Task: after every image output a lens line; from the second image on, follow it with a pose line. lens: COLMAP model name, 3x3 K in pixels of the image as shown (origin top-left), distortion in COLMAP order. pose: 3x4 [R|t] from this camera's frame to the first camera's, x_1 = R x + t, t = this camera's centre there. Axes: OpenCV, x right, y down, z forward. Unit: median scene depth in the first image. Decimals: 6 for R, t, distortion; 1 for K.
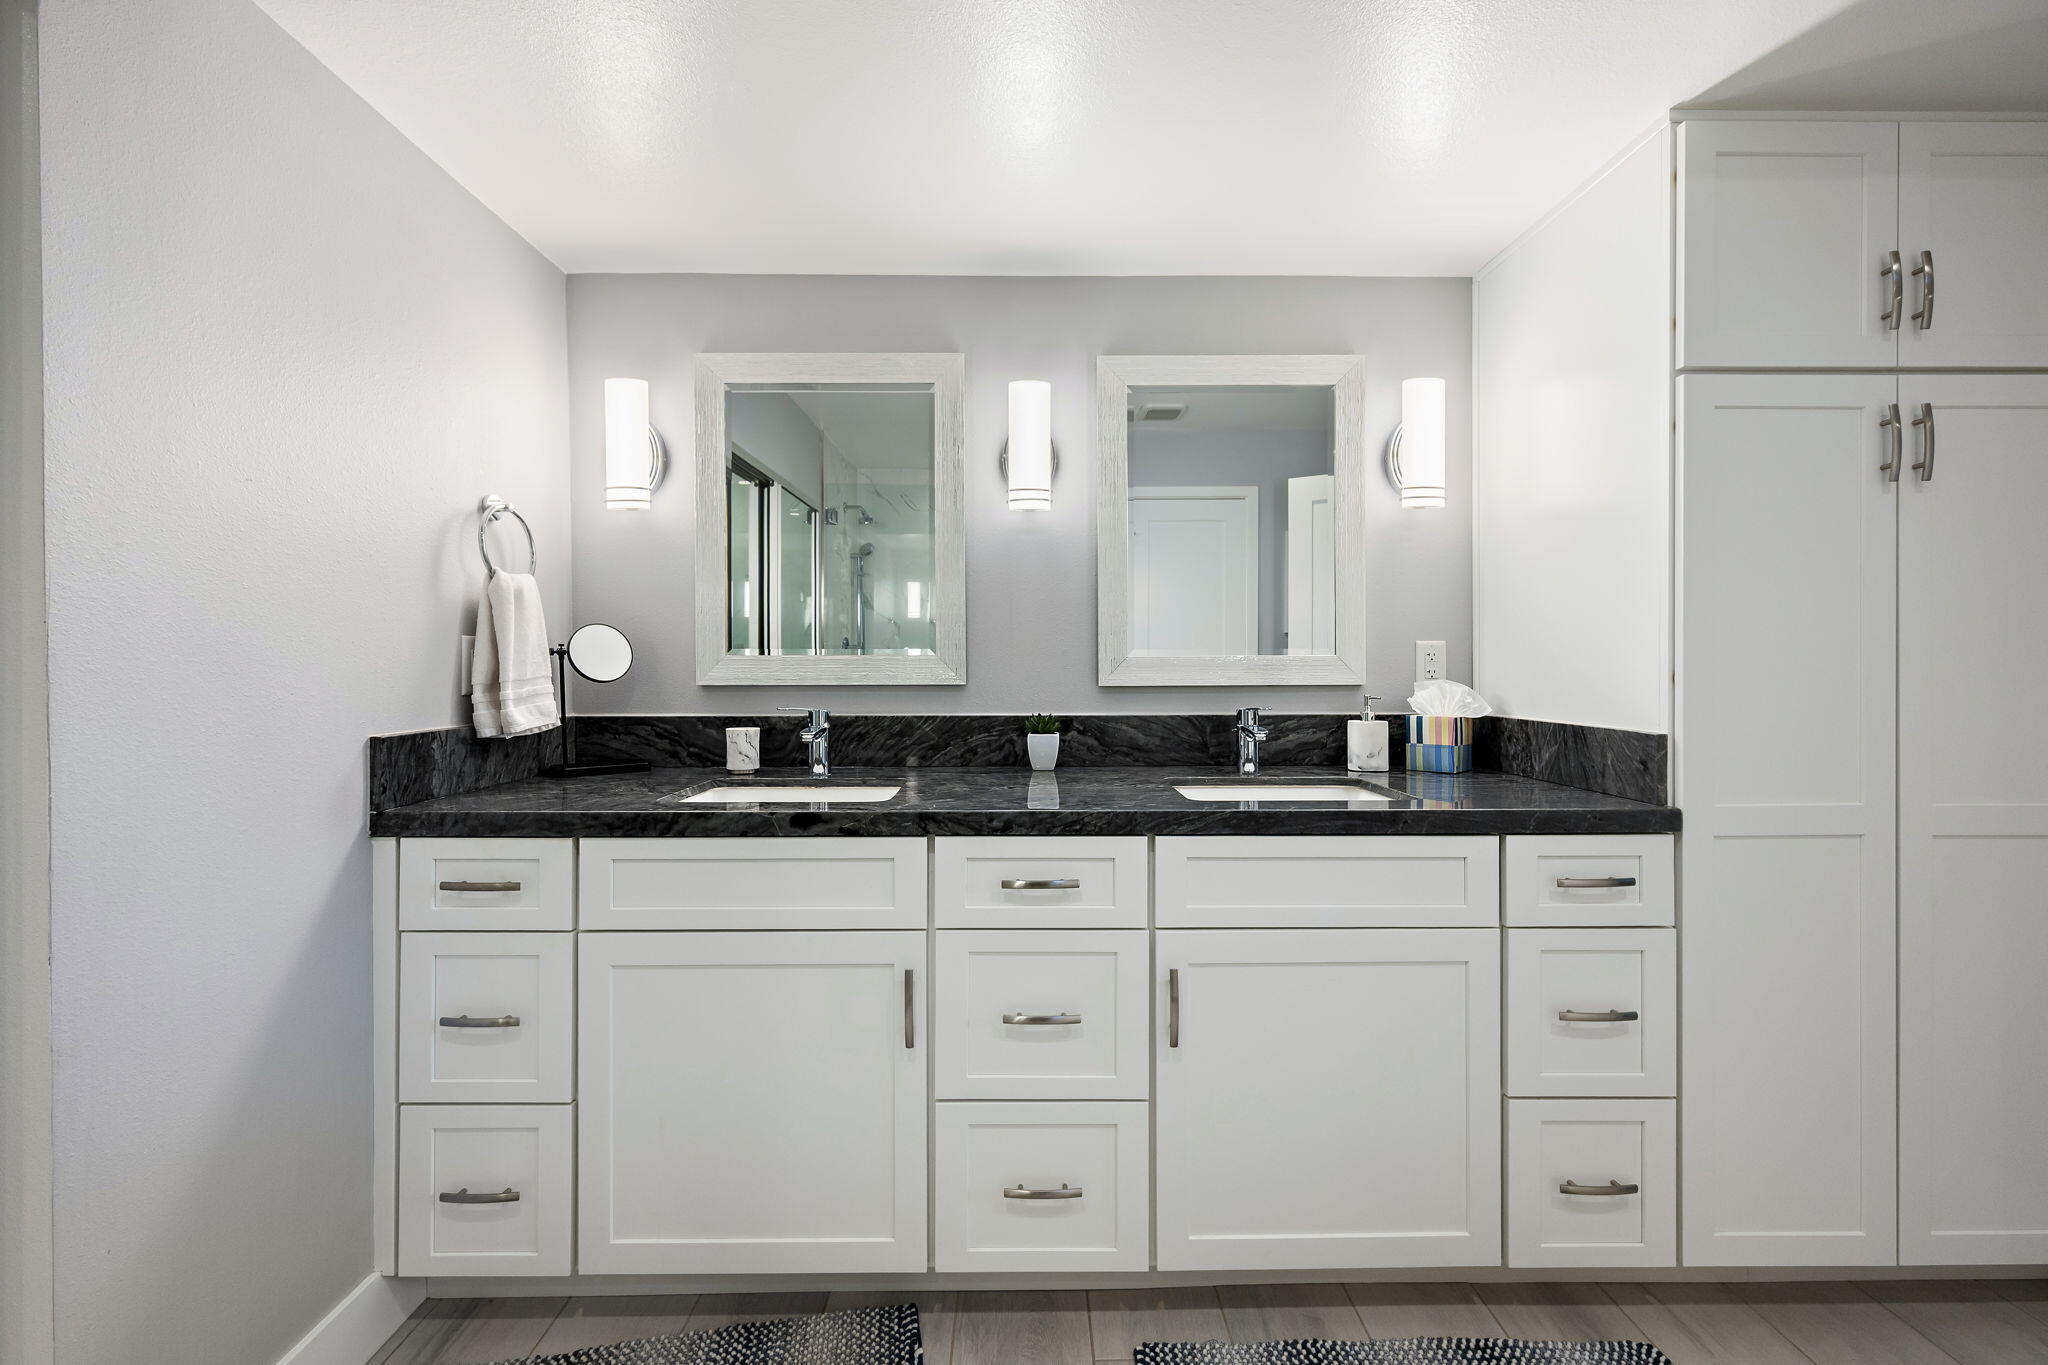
lens RADIAL K [[970.2, 0, 1024.0], [0, 970.2, 682.5], [0, 0, 1]] dist [-0.002563, 0.000227]
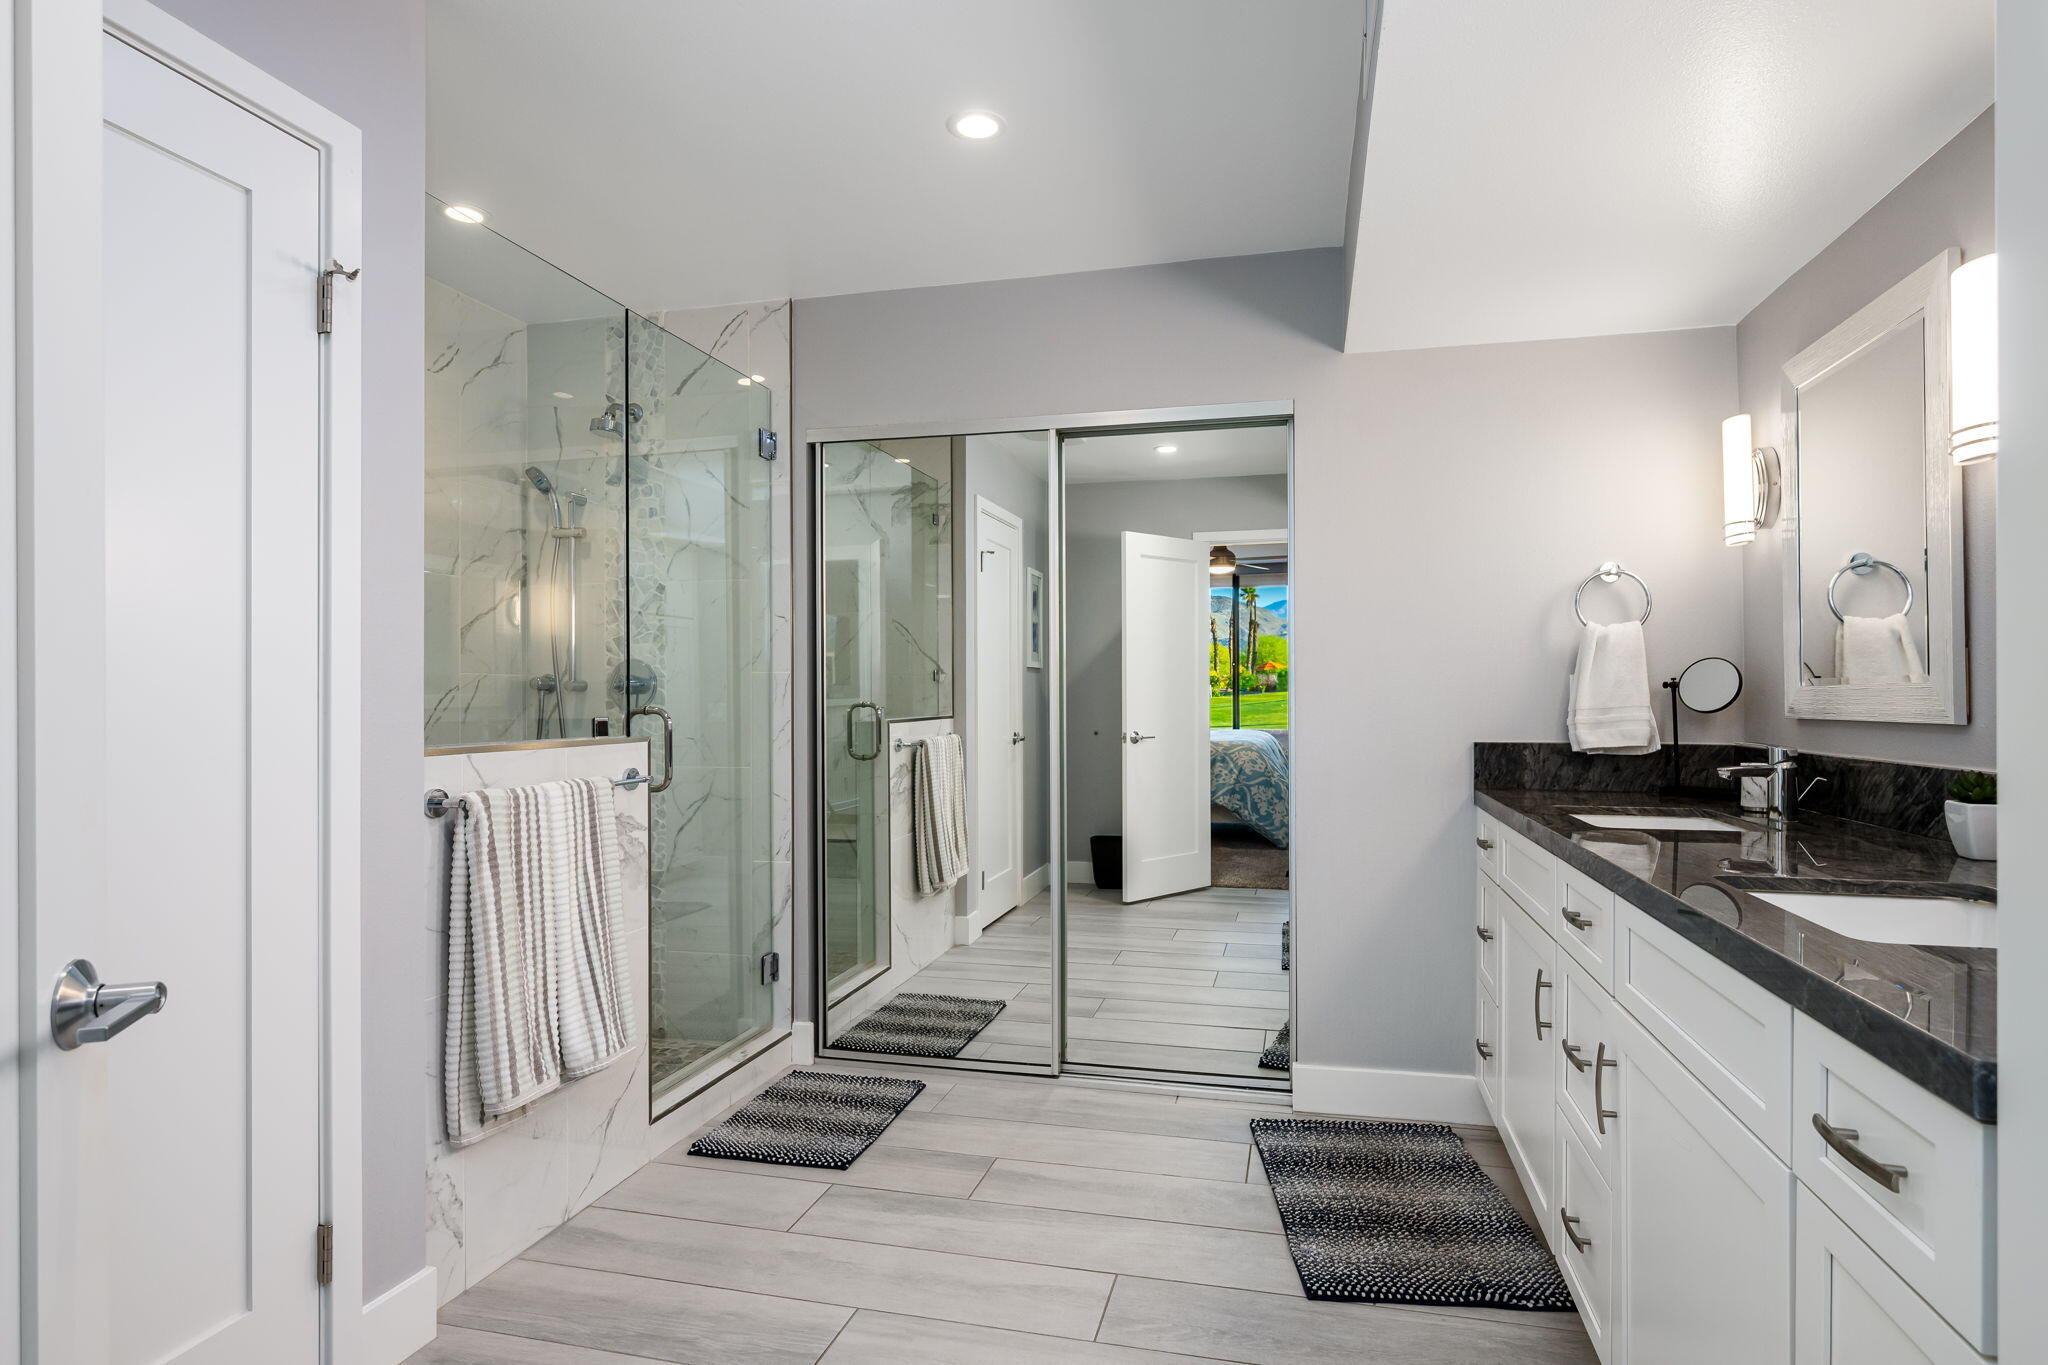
lens RADIAL K [[997.1, 0, 1018.8], [0, 997.1, 710.9], [0, 0, 1]] dist [0.001508, 0.000236]
pose [[-0.289902, 0.013579, -0.956960, 0.944425], [-0.018357, 0.999636, 0.019745, -0.010583], [0.956880, 0.023292, -0.289547, 0.667340]]
